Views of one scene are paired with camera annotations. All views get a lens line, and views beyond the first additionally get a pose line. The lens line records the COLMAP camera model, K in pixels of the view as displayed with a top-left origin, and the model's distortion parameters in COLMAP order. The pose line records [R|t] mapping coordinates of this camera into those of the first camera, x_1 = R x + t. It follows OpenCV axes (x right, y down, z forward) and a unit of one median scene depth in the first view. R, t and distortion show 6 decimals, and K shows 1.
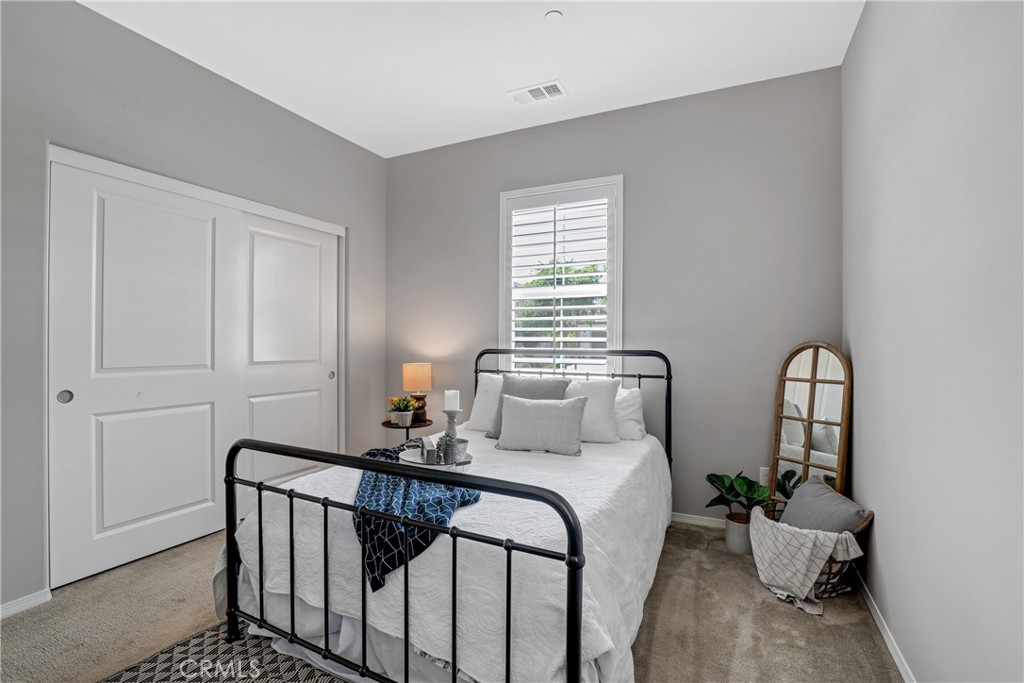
lens RADIAL K [[467.6, 0, 514.4], [0, 467.6, 344.5], [0, 0, 1]] dist [-0.035728, 0.006463]
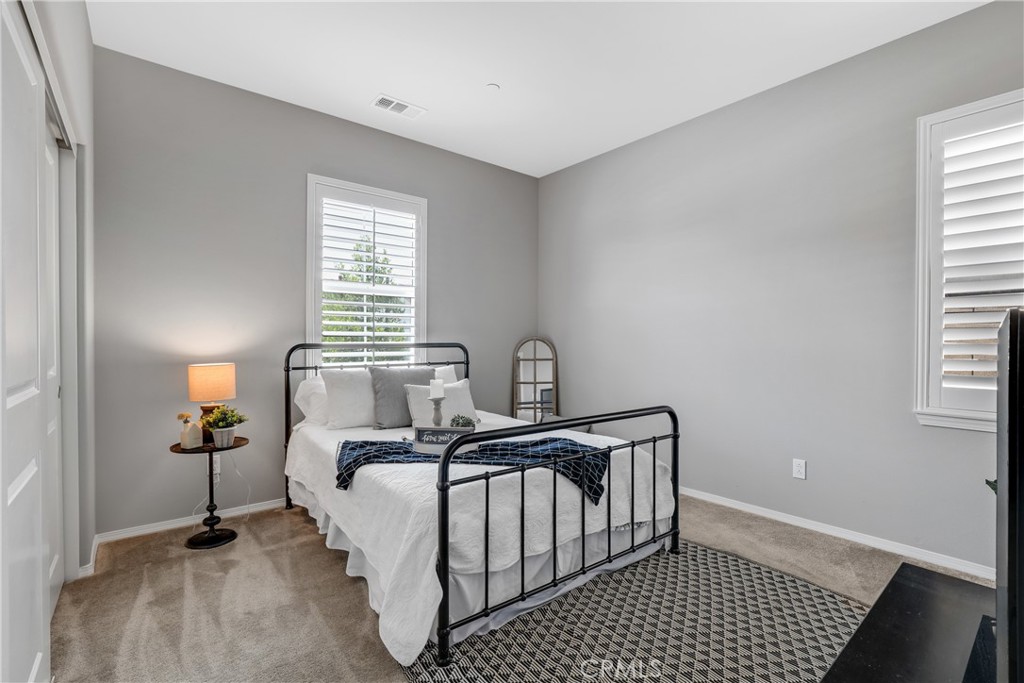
lens RADIAL K [[467.6, 0, 517.0], [0, 467.6, 342.7], [0, 0, 1]] dist [-0.035728, 0.006463]
pose [[0.420589, -0.006315, 0.907229, -0.770369], [0.006905, 0.999969, 0.003759, 0.008019], [-0.907225, 0.004684, 0.420620, 0.271329]]
